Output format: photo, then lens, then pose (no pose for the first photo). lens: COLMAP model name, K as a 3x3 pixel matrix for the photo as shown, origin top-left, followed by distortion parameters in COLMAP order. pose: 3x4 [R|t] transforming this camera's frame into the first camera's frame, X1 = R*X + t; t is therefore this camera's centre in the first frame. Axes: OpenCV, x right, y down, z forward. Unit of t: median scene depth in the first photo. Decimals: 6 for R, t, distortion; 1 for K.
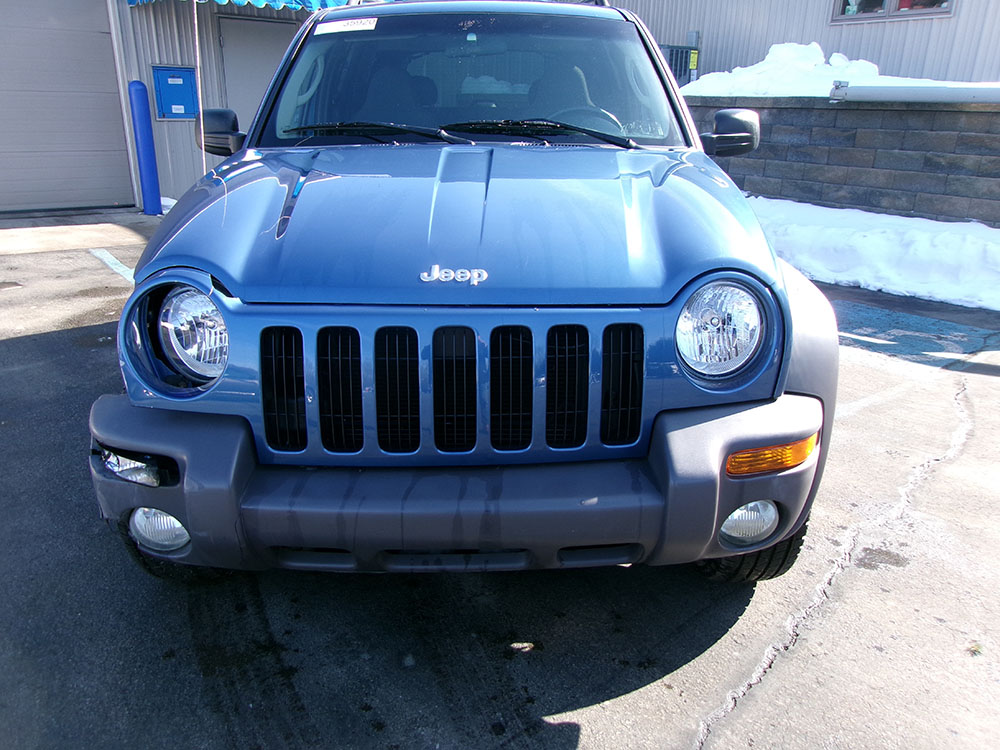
lens RADIAL K [[777.1, 0, 503.4], [0, 777.1, 375.1], [0, 0, 1]] dist [-0.009985, 0.032274]
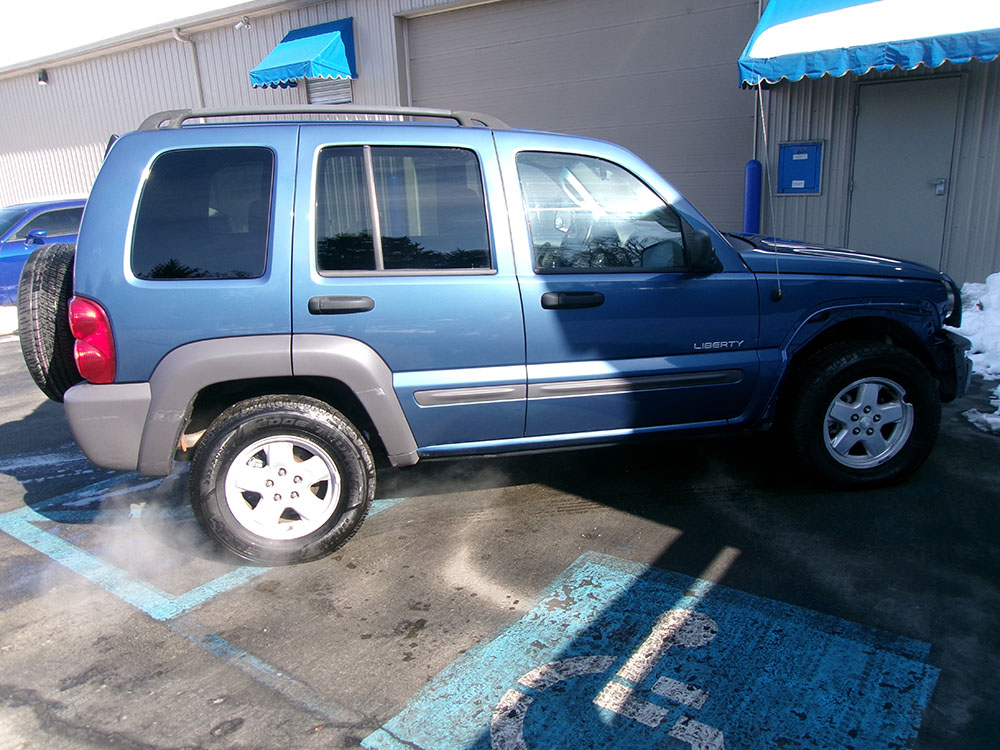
lens RADIAL K [[777.1, 0, 499.9], [0, 777.1, 380.0], [0, 0, 1]] dist [-0.009985, 0.032274]
pose [[0.262767, 0.233094, -0.936280, 0.603611], [-0.269467, 0.949497, 0.160758, -0.206927], [0.926467, 0.210055, 0.312308, 0.499268]]
